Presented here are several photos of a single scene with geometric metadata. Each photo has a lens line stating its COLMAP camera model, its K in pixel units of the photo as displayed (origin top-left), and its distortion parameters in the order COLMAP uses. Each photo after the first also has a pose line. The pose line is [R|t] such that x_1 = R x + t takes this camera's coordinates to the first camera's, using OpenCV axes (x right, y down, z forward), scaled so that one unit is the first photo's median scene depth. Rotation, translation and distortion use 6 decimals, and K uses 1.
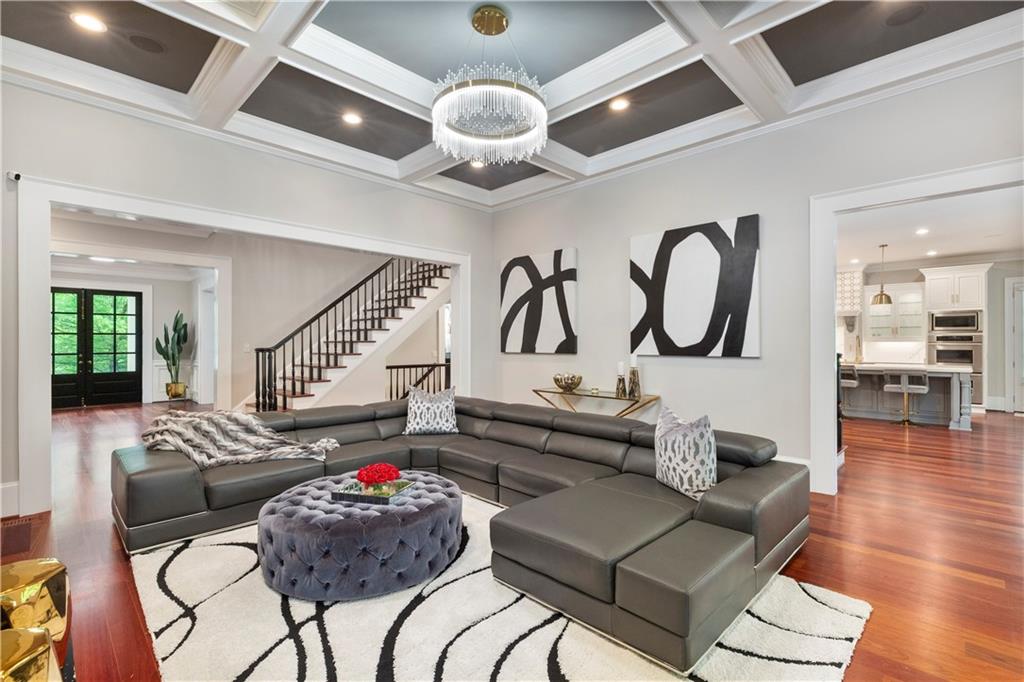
lens RADIAL K [[461.2, 0, 513.8], [0, 461.2, 337.1], [0, 0, 1]] dist [-0.001172, 0.001208]
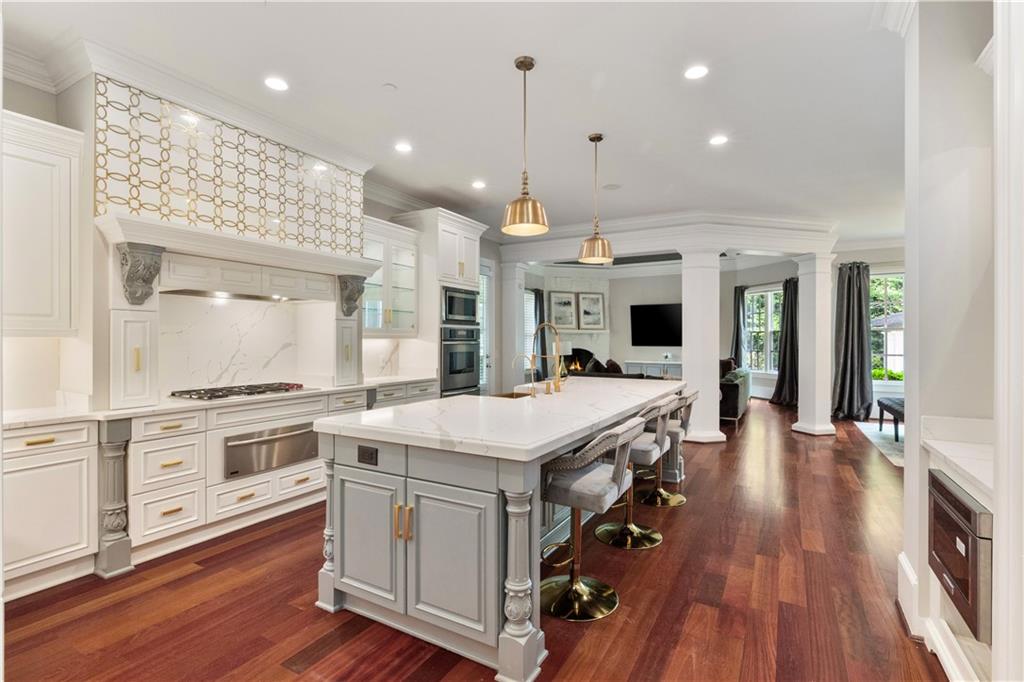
lens RADIAL K [[477.5, 0, 511.9], [0, 477.5, 339.0], [0, 0, 1]] dist [-0.005385, -0.000377]
pose [[-0.256788, -0.000394, 0.966468, 0.321854], [-0.013589, 0.999903, -0.003203, 0.011056], [-0.966372, -0.013956, -0.256768, 1.111260]]
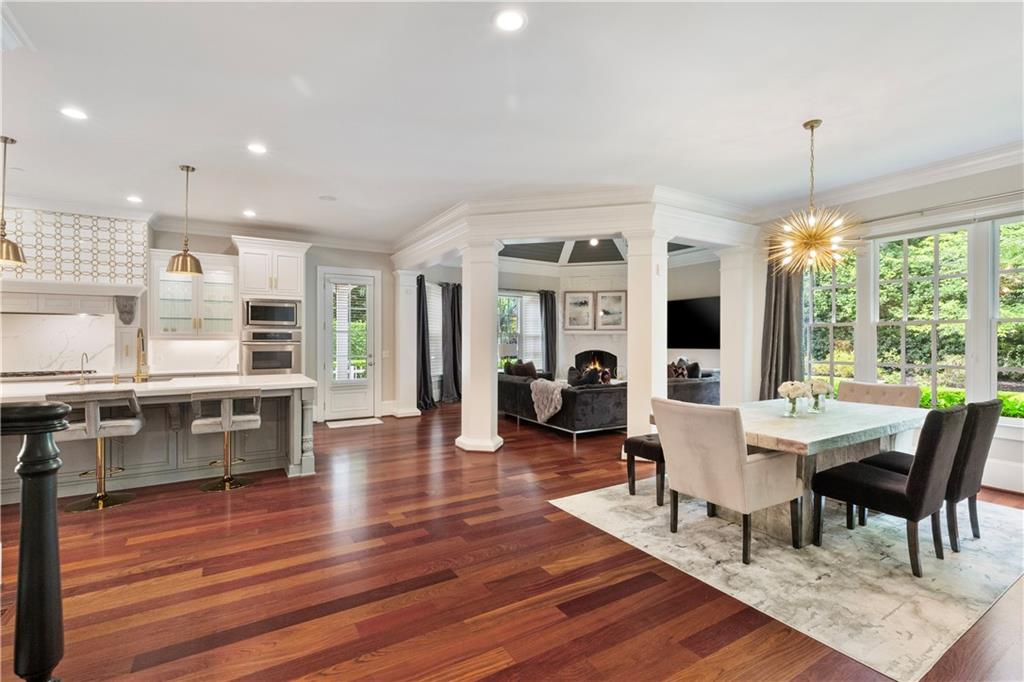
lens RADIAL K [[461.2, 0, 512.2], [0, 461.2, 344.8], [0, 0, 1]] dist [-0.001172, 0.001208]
pose [[0.244858, -0.007218, 0.969532, 0.327369], [-0.010846, 0.999889, 0.010184, 0.005126], [-0.969498, -0.013009, 0.244753, 0.442470]]
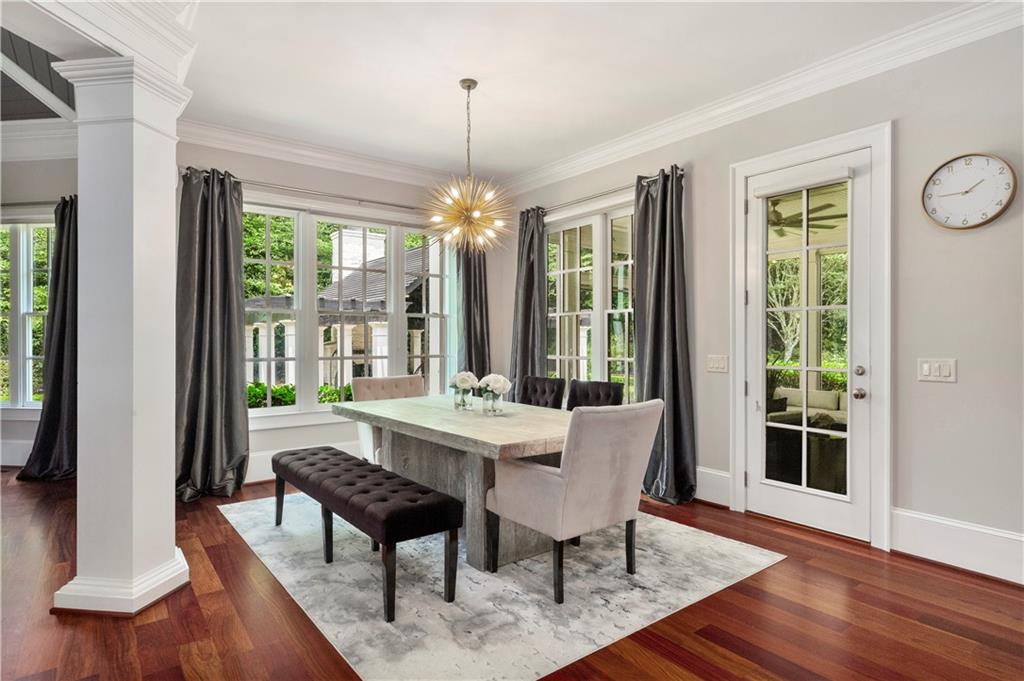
lens RADIAL K [[553.3, 0, 517.3], [0, 553.3, 338.1], [0, 0, 1]] dist [0.008064, -0.001336]
pose [[-0.991101, 0.001353, 0.133105, 0.693231], [-0.000748, 0.999876, -0.015731, 0.016630], [-0.133110, -0.015691, -0.990977, 0.709879]]
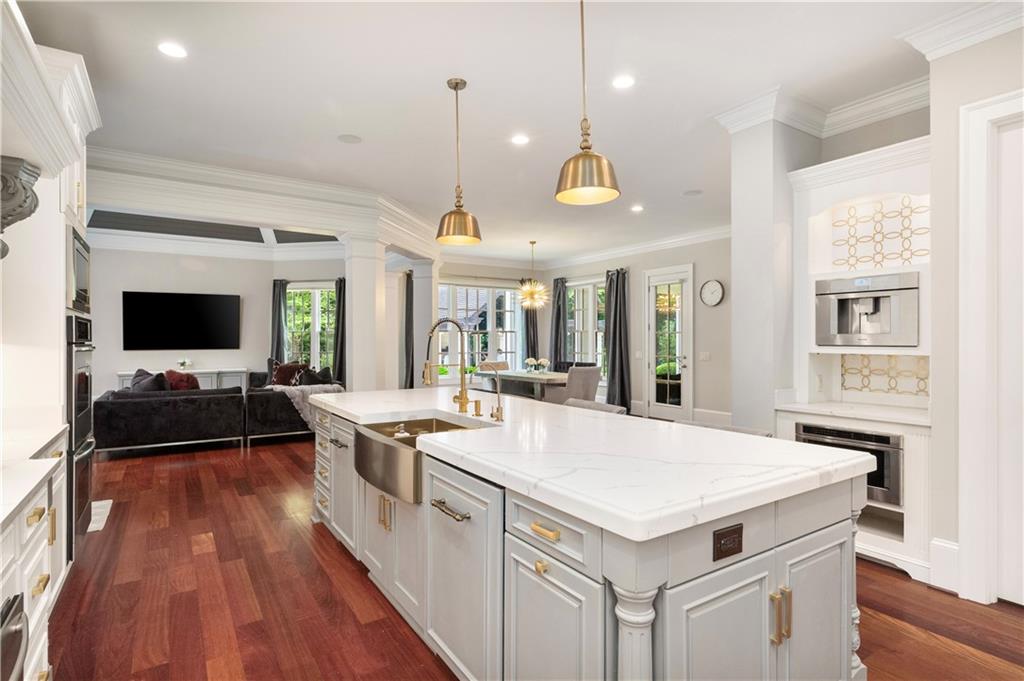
lens RADIAL K [[527.8, 0, 512.3], [0, 527.8, 340.2], [0, 0, 1]] dist [-0.000968, 0.000215]
pose [[-0.977769, 0.002096, 0.209675, 0.612623], [0.000003, 0.999950, -0.009979, 0.011879], [-0.209686, -0.009756, -0.977720, 1.291965]]
